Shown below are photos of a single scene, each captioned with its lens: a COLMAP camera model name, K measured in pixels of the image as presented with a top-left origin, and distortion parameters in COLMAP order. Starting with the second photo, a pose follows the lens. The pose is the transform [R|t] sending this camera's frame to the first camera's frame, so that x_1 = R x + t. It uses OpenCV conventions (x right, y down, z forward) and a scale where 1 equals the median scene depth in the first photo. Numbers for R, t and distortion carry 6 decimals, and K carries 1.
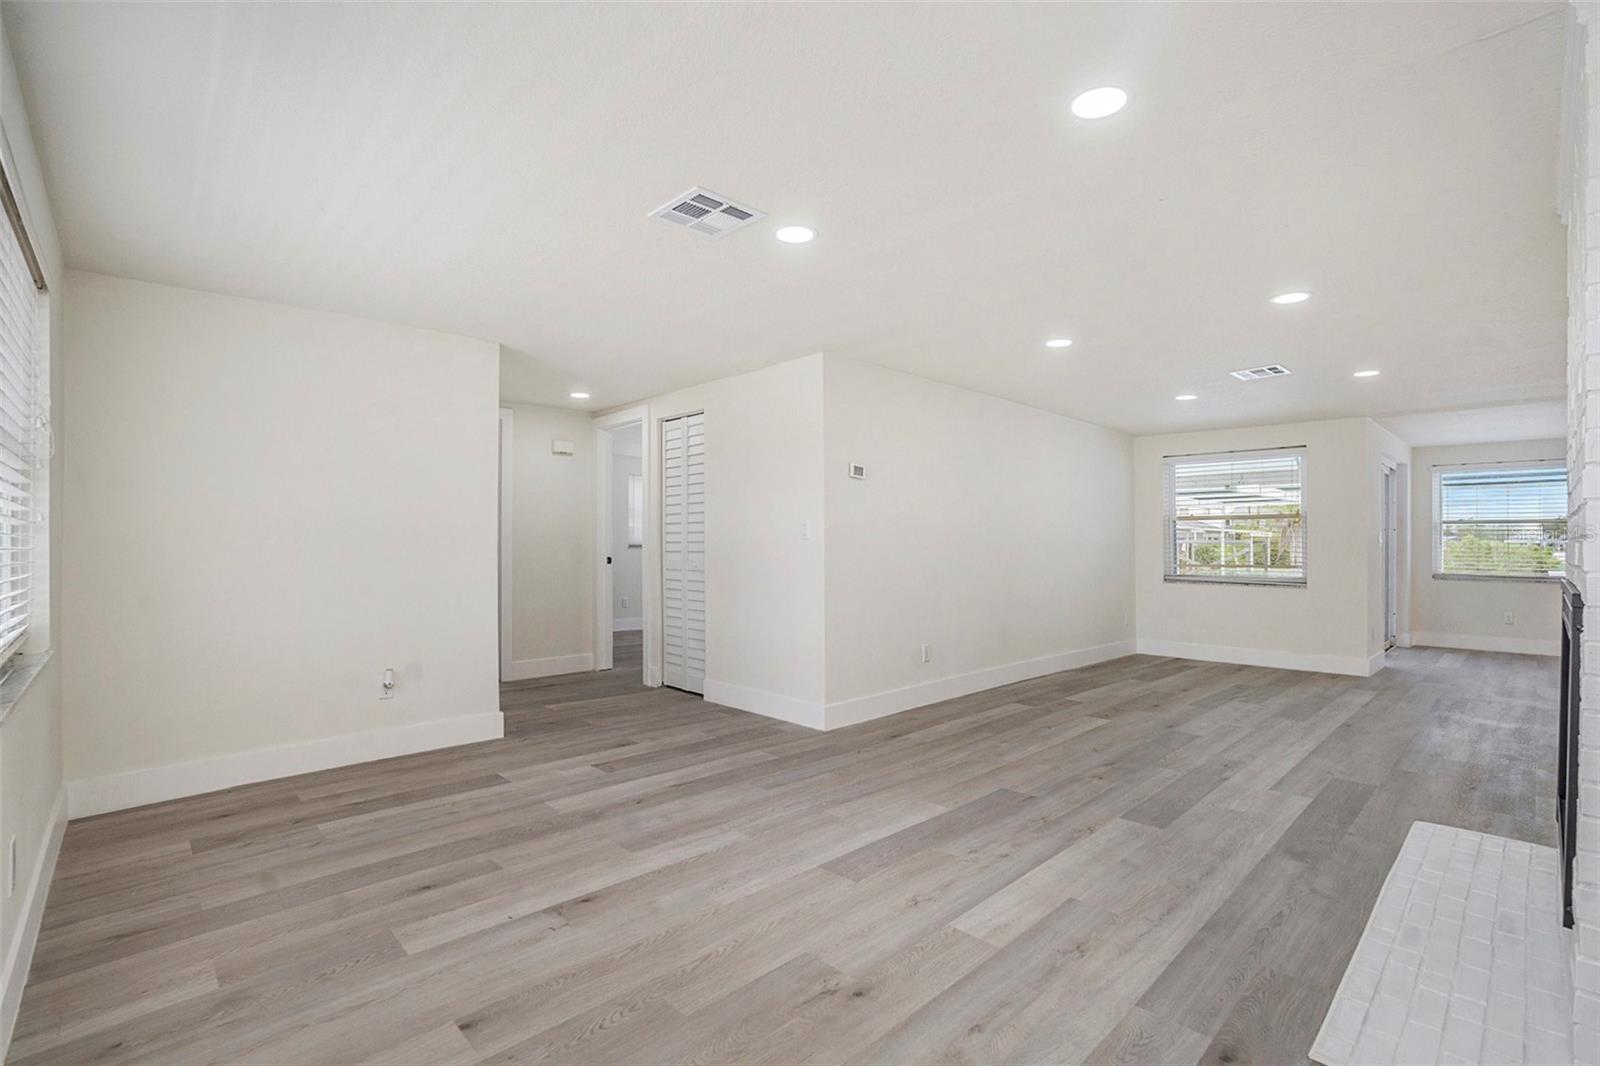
lens RADIAL K [[744.2, 0, 798.3], [0, 744.2, 526.8], [0, 0, 1]] dist [-0.018874, 0.001487]
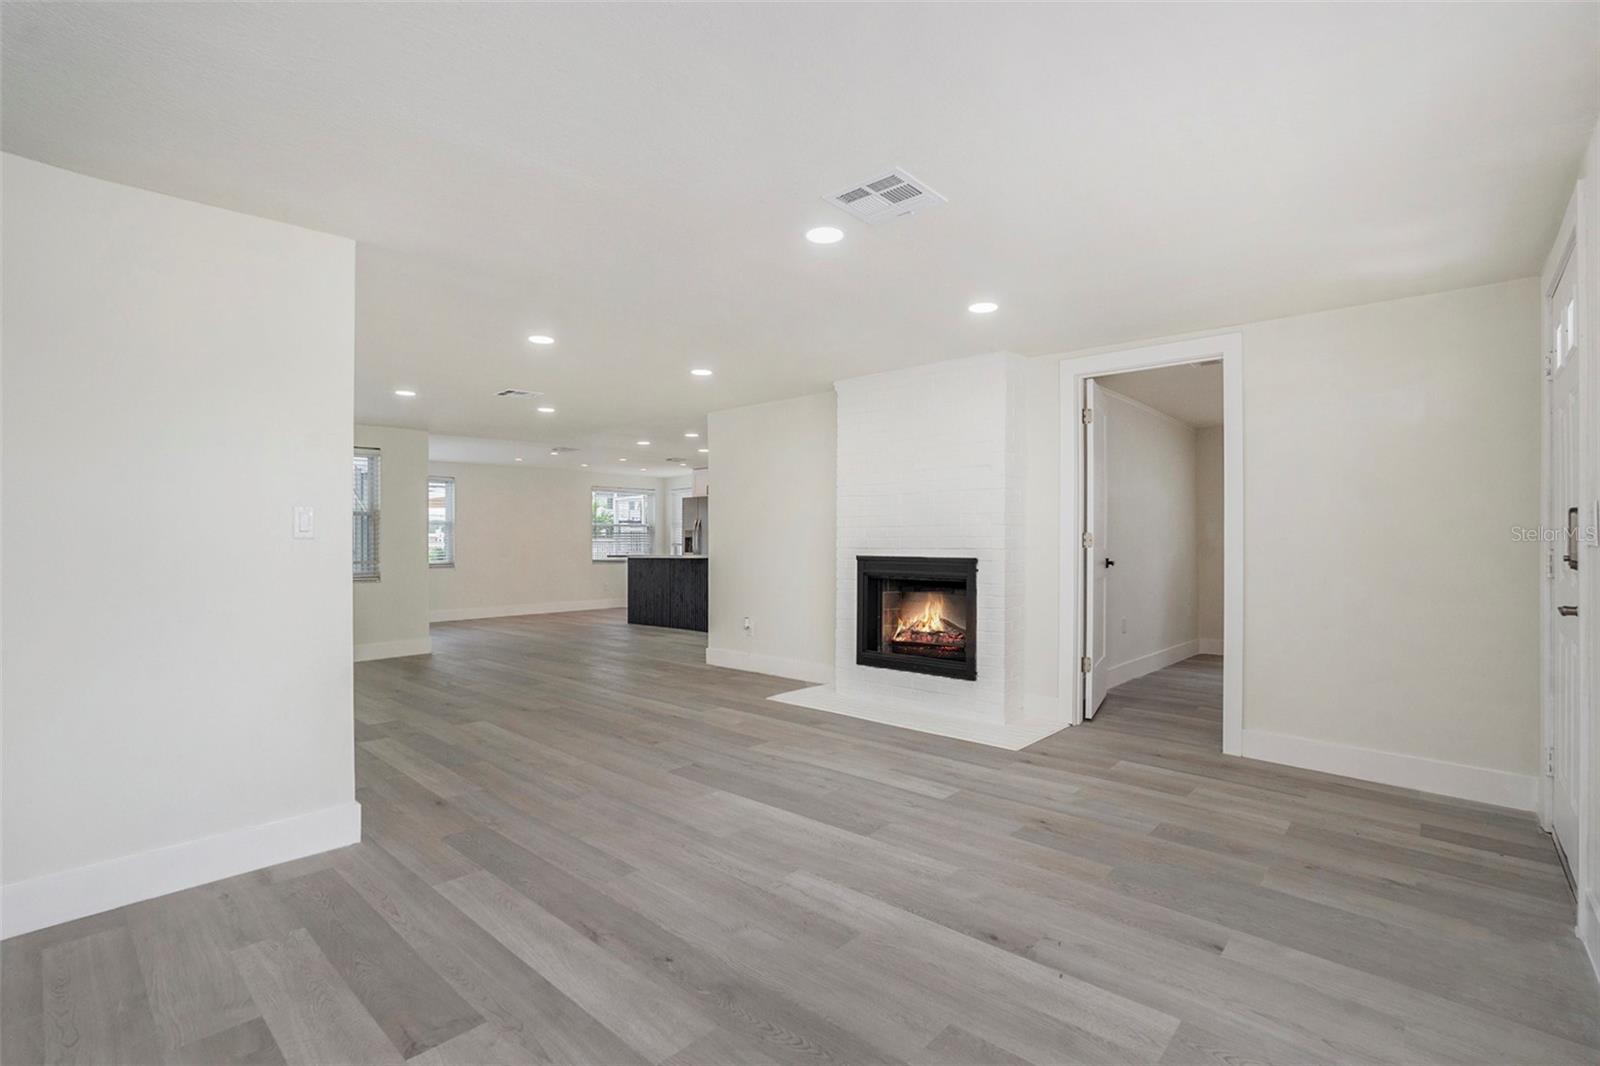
lens RADIAL K [[744.2, 0, 798.3], [0, 744.2, 526.8], [0, 0, 1]] dist [-0.018874, 0.001487]
pose [[-0.093291, 0.022029, 0.995395, -0.894512], [-0.028205, 0.999295, -0.024759, 0.024234], [-0.995239, -0.030385, -0.092604, 1.016149]]
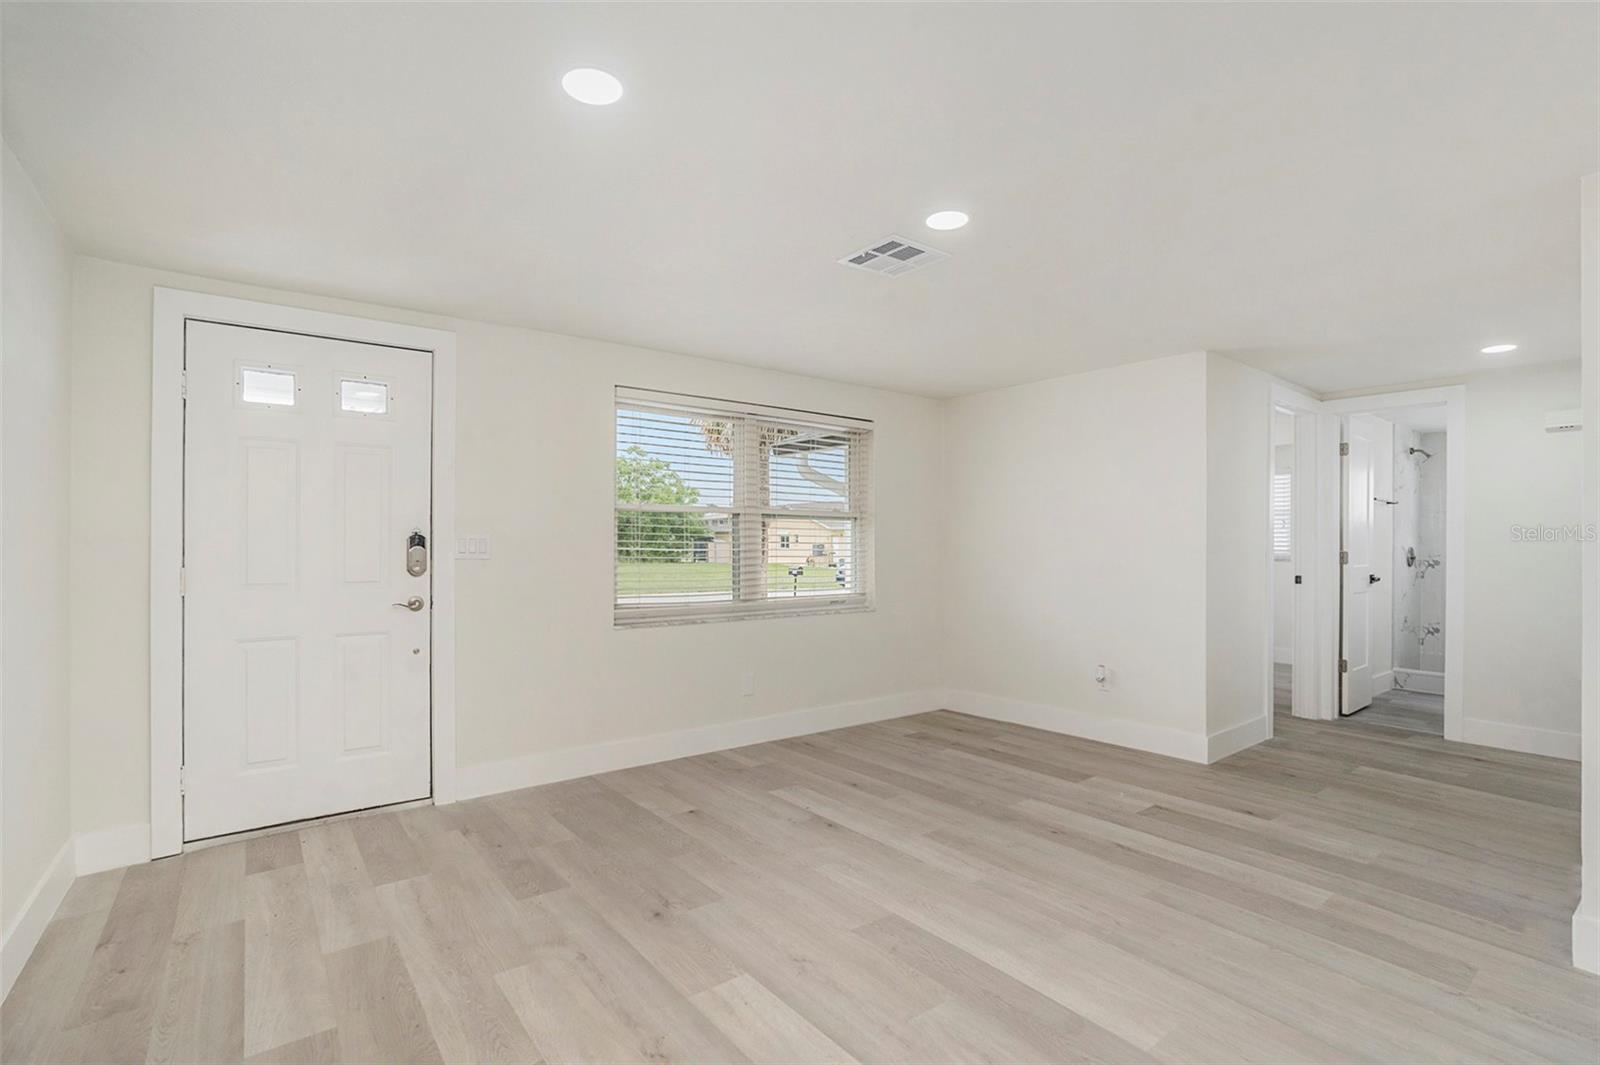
lens RADIAL K [[729.5, 0, 795.8], [0, 729.5, 541.0], [0, 0, 1]] dist [-0.006519, 0.000776]
pose [[-0.094188, -0.011092, -0.995493, 0.775468], [0.021429, 0.999684, -0.013167, 0.010275], [0.995324, -0.022572, -0.093920, 0.815475]]
